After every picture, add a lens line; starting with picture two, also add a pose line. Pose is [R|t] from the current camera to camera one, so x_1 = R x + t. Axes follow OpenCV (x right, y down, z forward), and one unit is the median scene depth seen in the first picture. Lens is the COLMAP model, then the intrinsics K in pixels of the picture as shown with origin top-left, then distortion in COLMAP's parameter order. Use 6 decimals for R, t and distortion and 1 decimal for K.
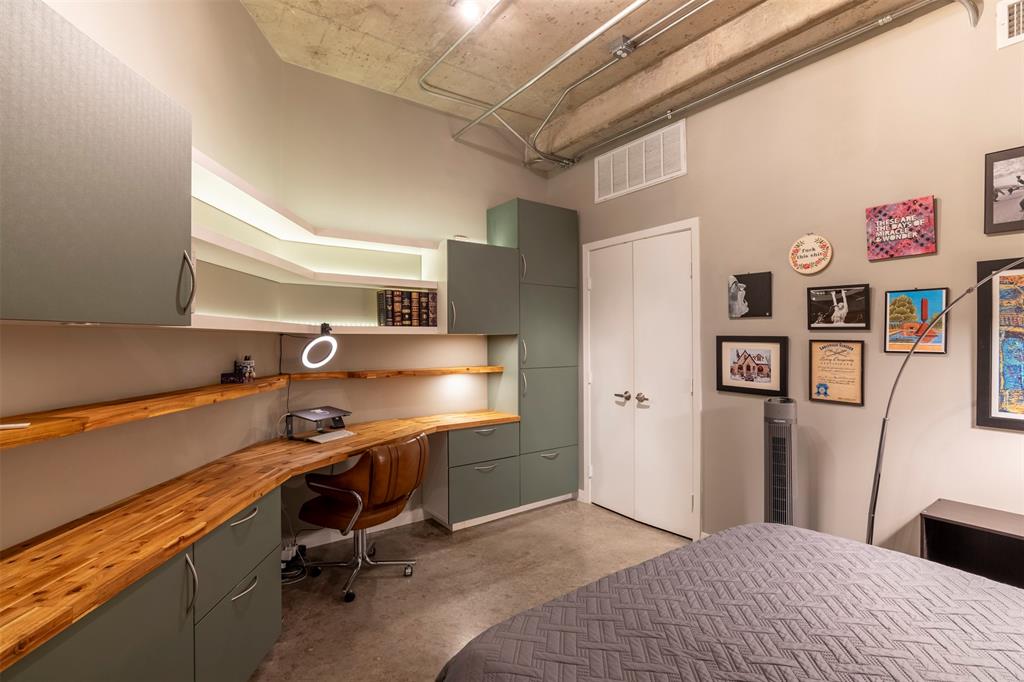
lens RADIAL K [[478.7, 0, 510.2], [0, 478.7, 342.4], [0, 0, 1]] dist [0.001310, 0.000348]
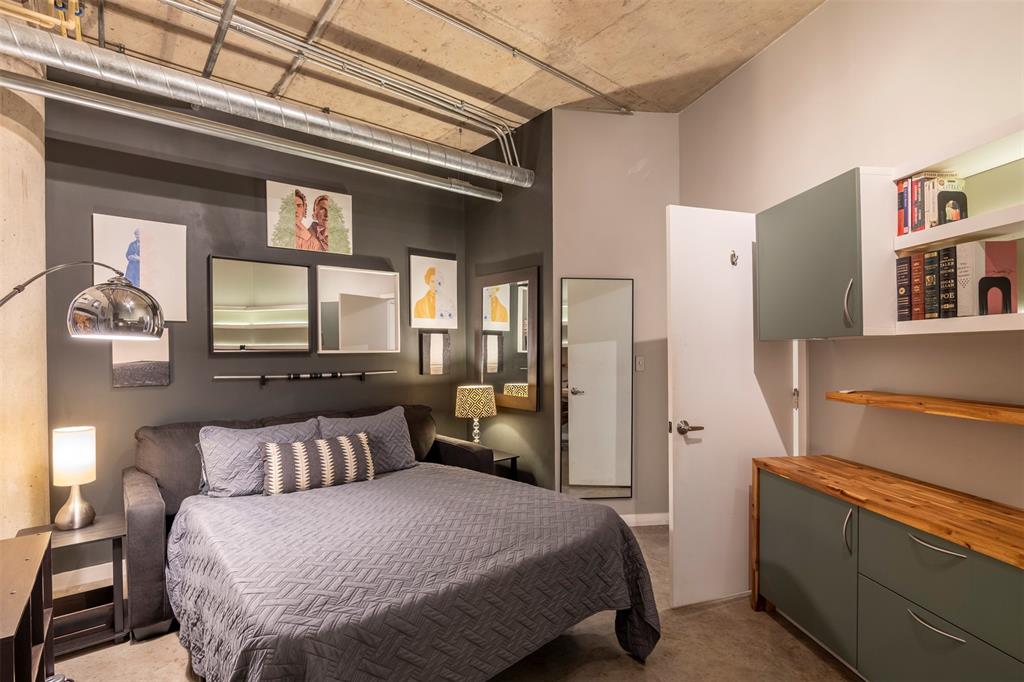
lens RADIAL K [[478.7, 0, 510.2], [0, 478.7, 342.4], [0, 0, 1]] dist [0.001310, 0.000348]
pose [[-0.997193, 0.011628, -0.073961, 0.330663], [0.012741, 0.999812, -0.014591, -0.008724], [0.073777, -0.015492, -0.997154, 2.108800]]
